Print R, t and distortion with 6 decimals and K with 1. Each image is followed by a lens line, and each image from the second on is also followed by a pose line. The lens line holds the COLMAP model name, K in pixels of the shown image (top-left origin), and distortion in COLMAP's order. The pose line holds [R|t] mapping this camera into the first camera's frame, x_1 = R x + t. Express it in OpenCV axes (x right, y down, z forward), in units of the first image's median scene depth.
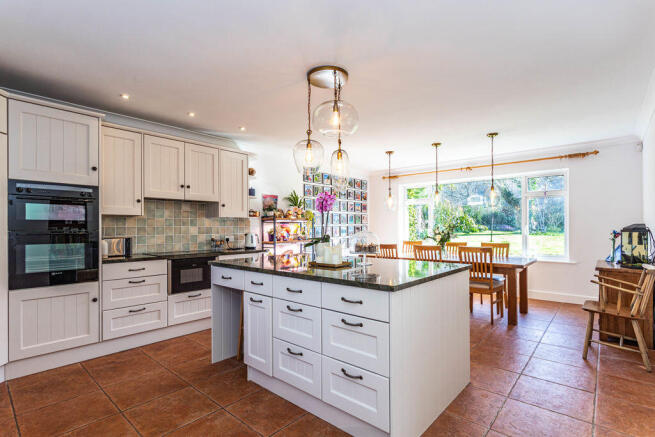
lens RADIAL K [[325.7, 0, 324.9], [0, 325.7, 224.8], [0, 0, 1]] dist [-0.001138, 0.000030]
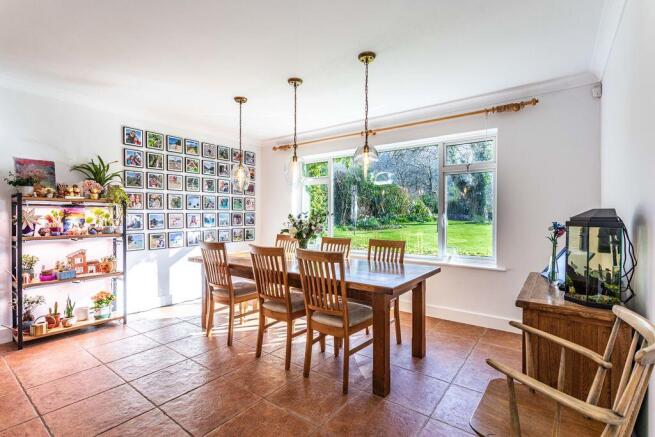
lens RADIAL K [[313.2, 0, 335.3], [0, 313.2, 217.1], [0, 0, 1]] dist [0.000096, 0.000158]
pose [[0.995362, 0.006267, 0.095998, 0.373394], [-0.007363, 0.999912, 0.011071, 0.004511], [-0.095920, -0.011727, 0.995320, 0.406829]]
